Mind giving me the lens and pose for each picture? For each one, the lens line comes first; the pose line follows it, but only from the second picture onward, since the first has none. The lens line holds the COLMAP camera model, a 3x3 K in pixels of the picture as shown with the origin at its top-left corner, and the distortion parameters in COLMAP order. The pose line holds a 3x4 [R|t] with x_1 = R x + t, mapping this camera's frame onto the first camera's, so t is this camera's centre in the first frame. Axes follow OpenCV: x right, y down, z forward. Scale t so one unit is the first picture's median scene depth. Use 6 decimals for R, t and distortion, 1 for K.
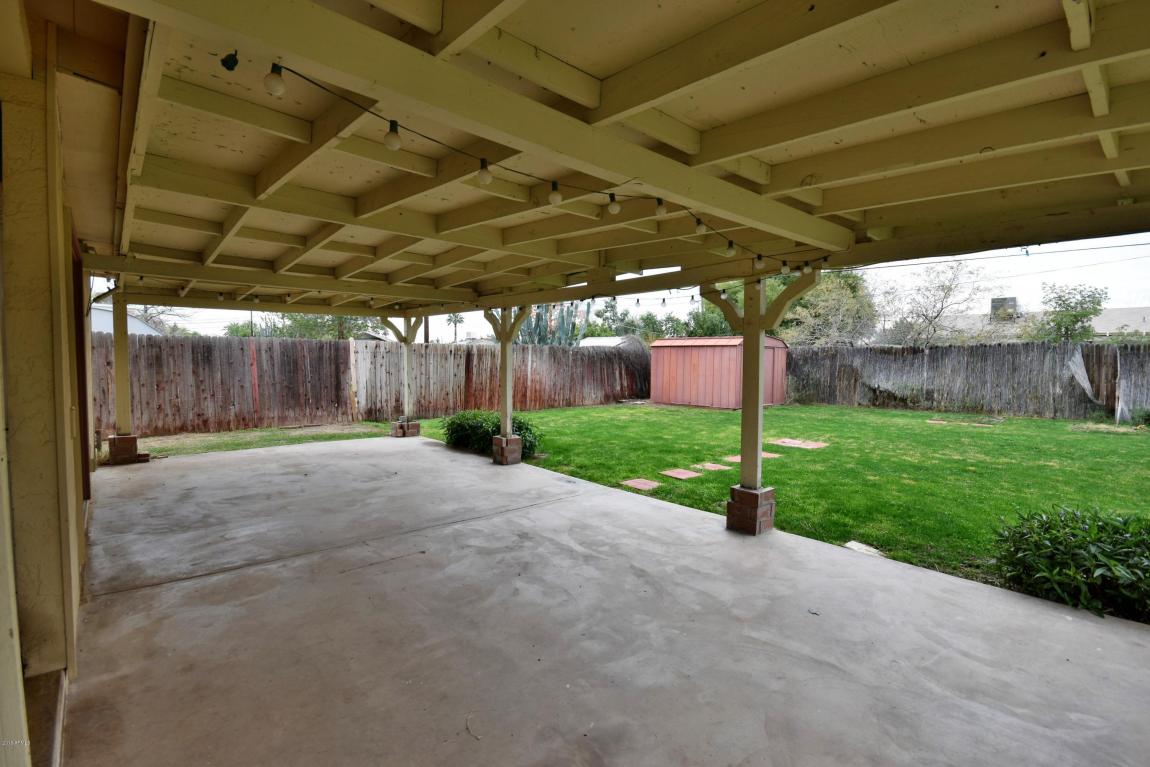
lens RADIAL K [[510.7, 0, 575.0], [0, 510.7, 383.5], [0, 0, 1]] dist [-0.000109, -0.000174]
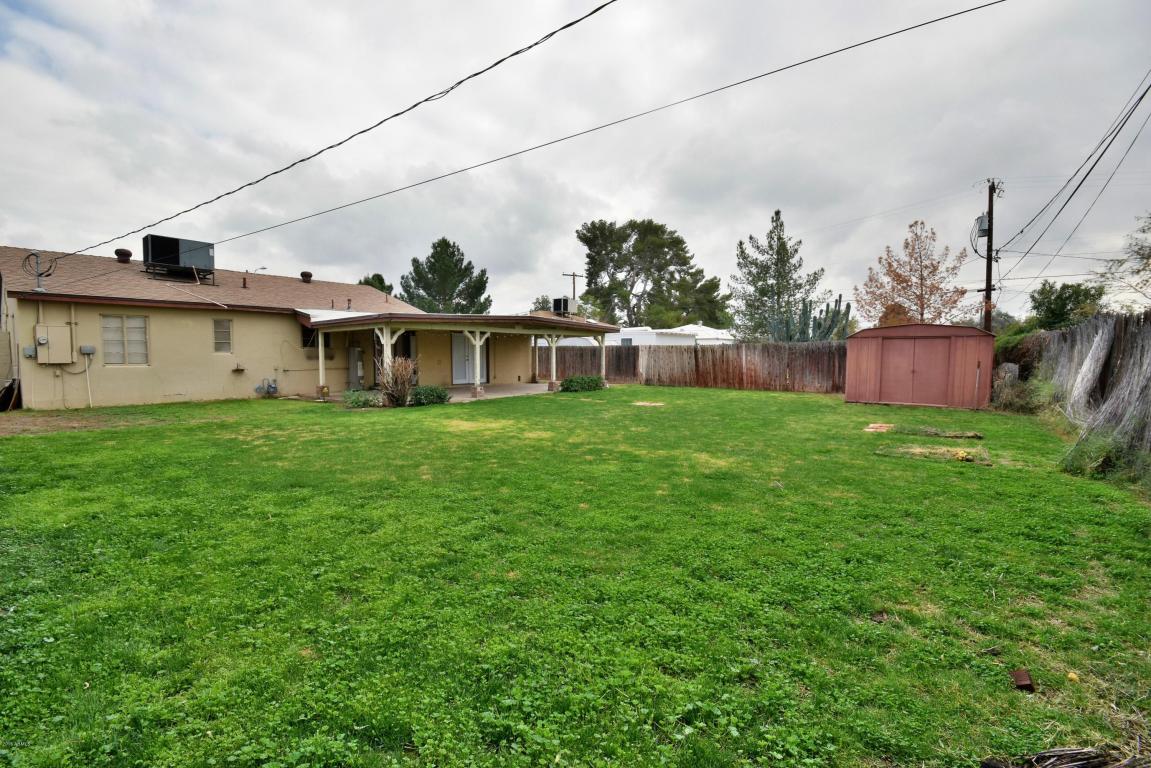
lens RADIAL K [[511.2, 0, 575.5], [0, 511.2, 384.0], [0, 0, 1]] dist [-0.000109, -0.000174]
pose [[0.199888, 0.052403, -0.978416, 1.327636], [-0.045311, 0.997995, 0.044195, -0.005536], [0.978770, 0.035499, 0.201862, 0.275993]]
